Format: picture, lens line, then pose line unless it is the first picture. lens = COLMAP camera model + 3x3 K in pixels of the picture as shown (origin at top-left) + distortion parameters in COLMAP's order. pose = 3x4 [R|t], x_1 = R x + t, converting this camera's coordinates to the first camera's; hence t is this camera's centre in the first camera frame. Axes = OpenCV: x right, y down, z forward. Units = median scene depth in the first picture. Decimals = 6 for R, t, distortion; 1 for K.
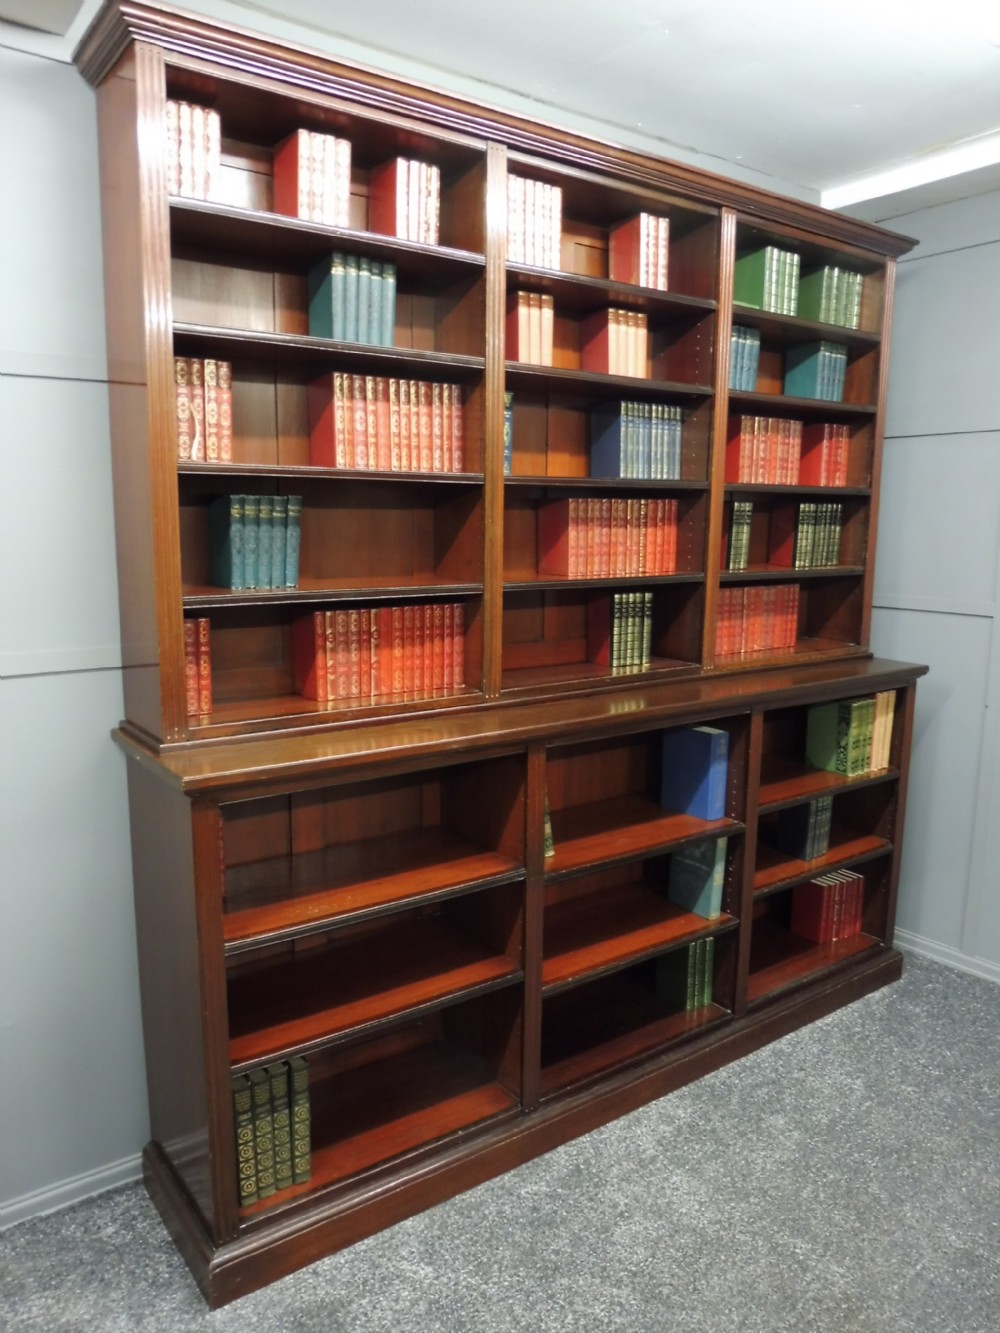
lens RADIAL K [[967.1, 0, 498.4], [0, 967.1, 670.0], [0, 0, 1]] dist [-0.047838, 0.016862]
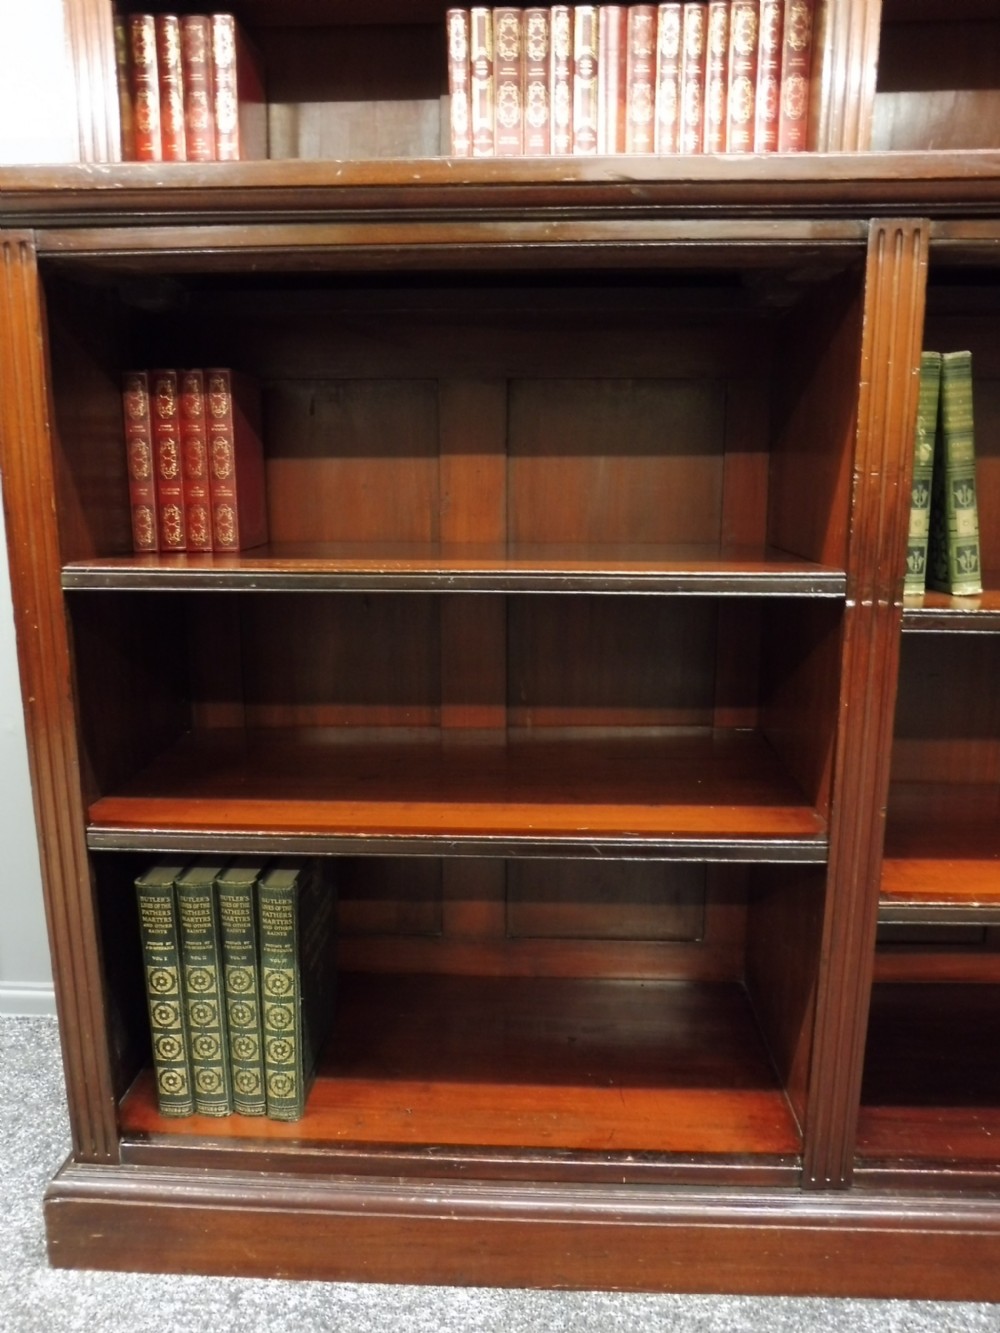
lens RADIAL K [[970.3, 0, 502.3], [0, 970.3, 667.1], [0, 0, 1]] dist [-0.047901, 0.015064]
pose [[0.784115, 0.113687, -0.610114, 0.157227], [-0.091674, 0.993512, 0.067309, 0.224829], [0.613808, 0.003154, 0.789449, 0.597041]]
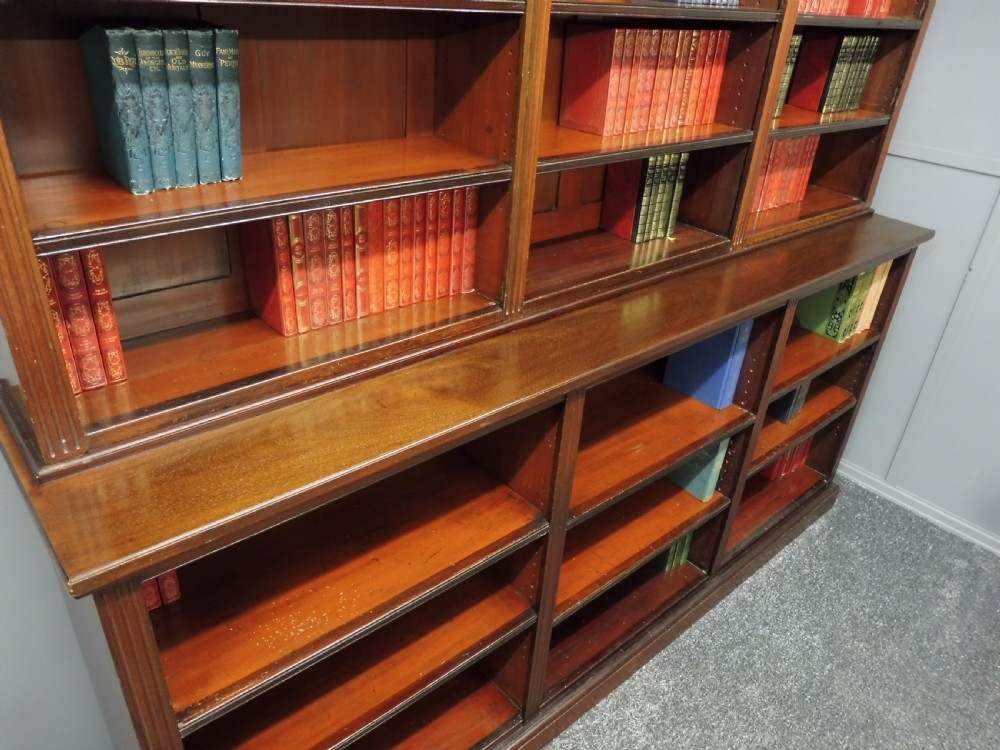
lens RADIAL K [[725.1, 0, 501.4], [0, 725.1, 386.5], [0, 0, 1]] dist [-0.054641, 0.024715]
pose [[0.993744, 0.002781, 0.111644, -0.082387], [-0.042444, 0.934083, 0.354525, -0.125861], [-0.103299, -0.357046, 0.928357, 0.449546]]
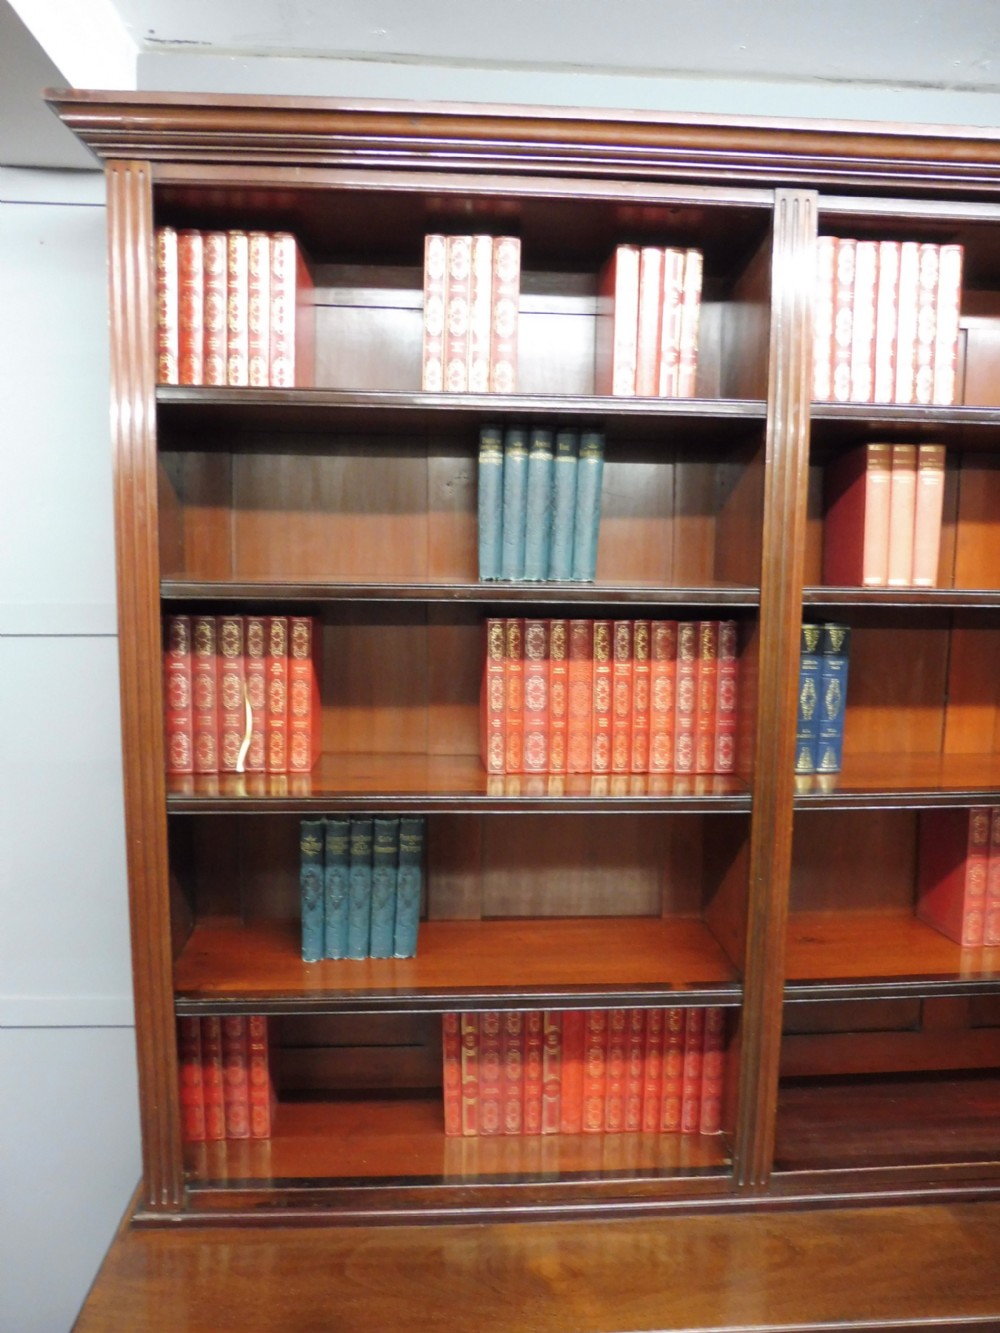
lens RADIAL K [[983.0, 0, 495.4], [0, 983.0, 672.4], [0, 0, 1]] dist [-0.044611, 0.006302]
pose [[0.845267, 0.060825, -0.530872, 0.147556], [-0.090340, 0.995465, -0.029787, -0.237853], [0.526653, 0.073137, 0.846929, 0.445939]]
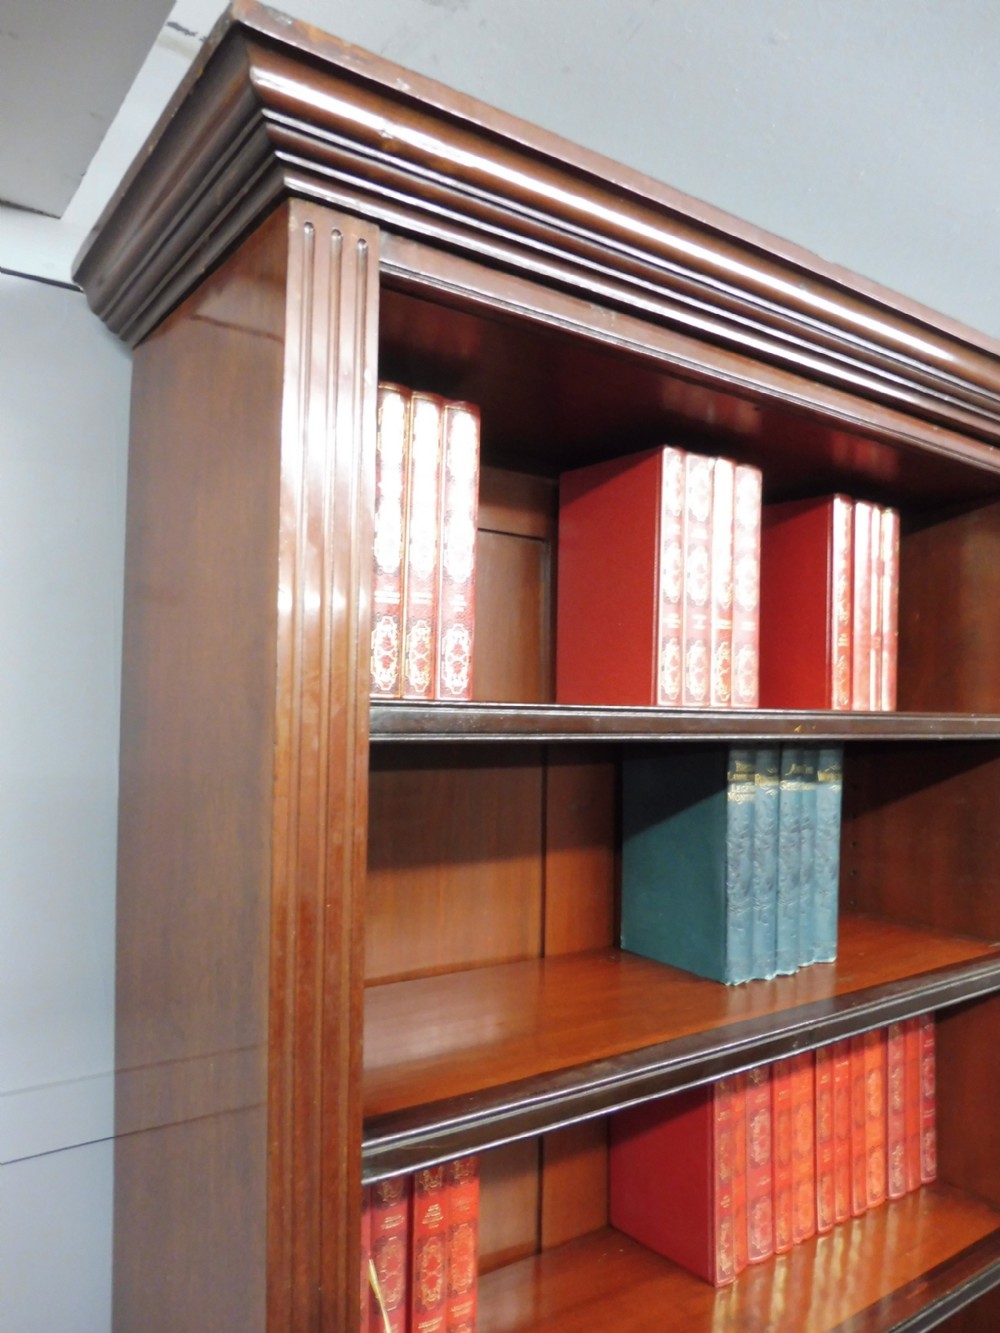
lens RADIAL K [[972.4, 0, 500.0], [0, 972.4, 666.5], [0, 0, 1]] dist [-0.058353, 0.036809]
pose [[0.999983, 0.001243, -0.005722, -0.233657], [-0.002432, 0.977106, -0.212738, -0.342512], [0.005327, 0.212749, 0.977092, 0.548572]]
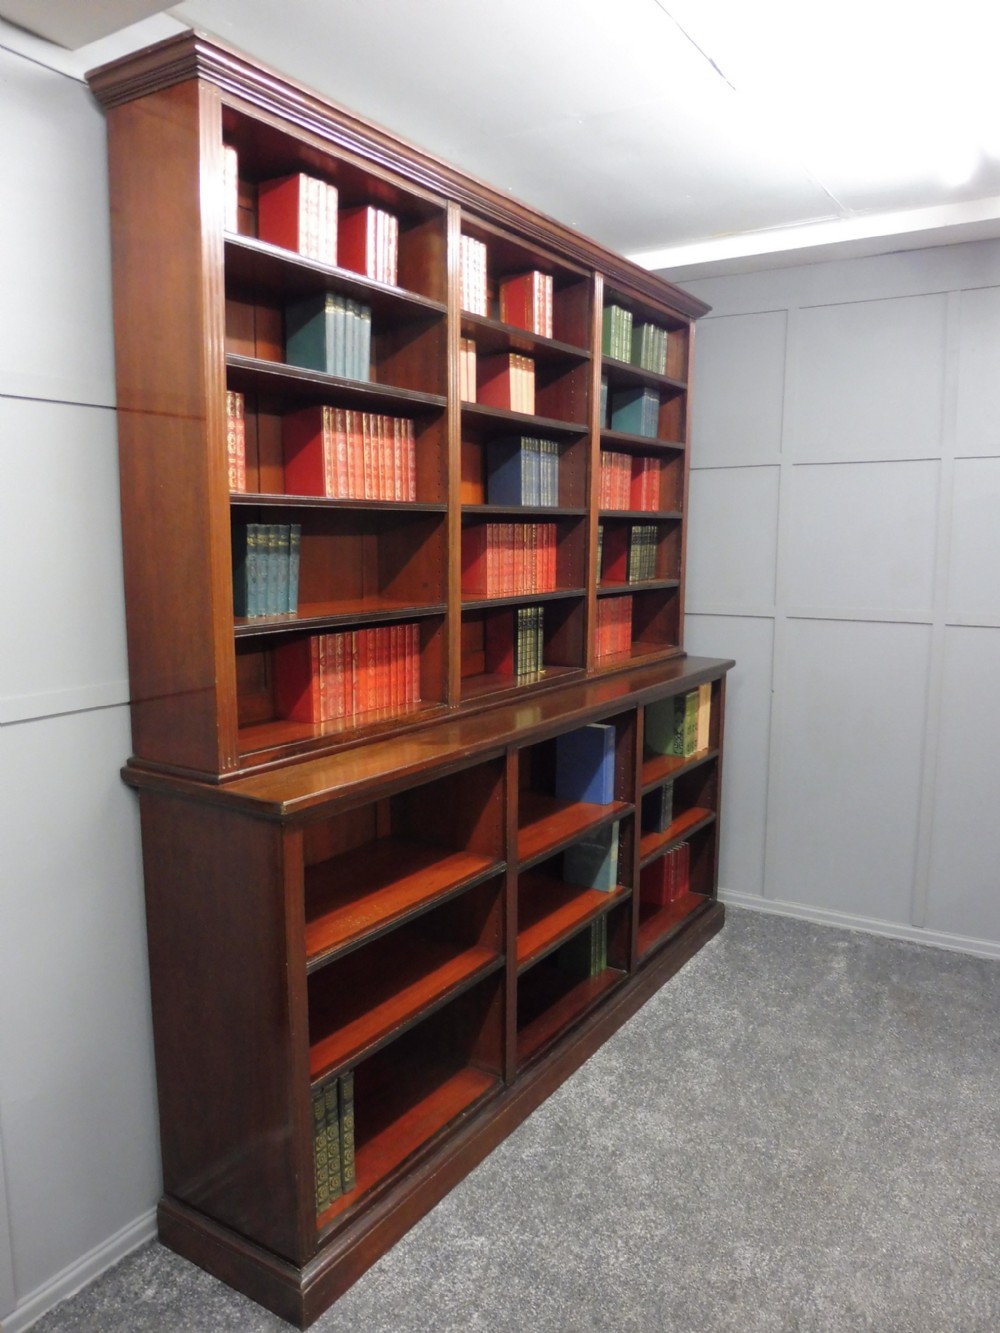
lens RADIAL K [[970.3, 0, 502.3], [0, 970.3, 667.1], [0, 0, 1]] dist [-0.047901, 0.015064]
pose [[0.931651, -0.055761, 0.359049, -0.351122], [0.062424, 0.998025, -0.006981, -0.007359], [-0.357951, 0.028917, 0.933292, -0.033593]]
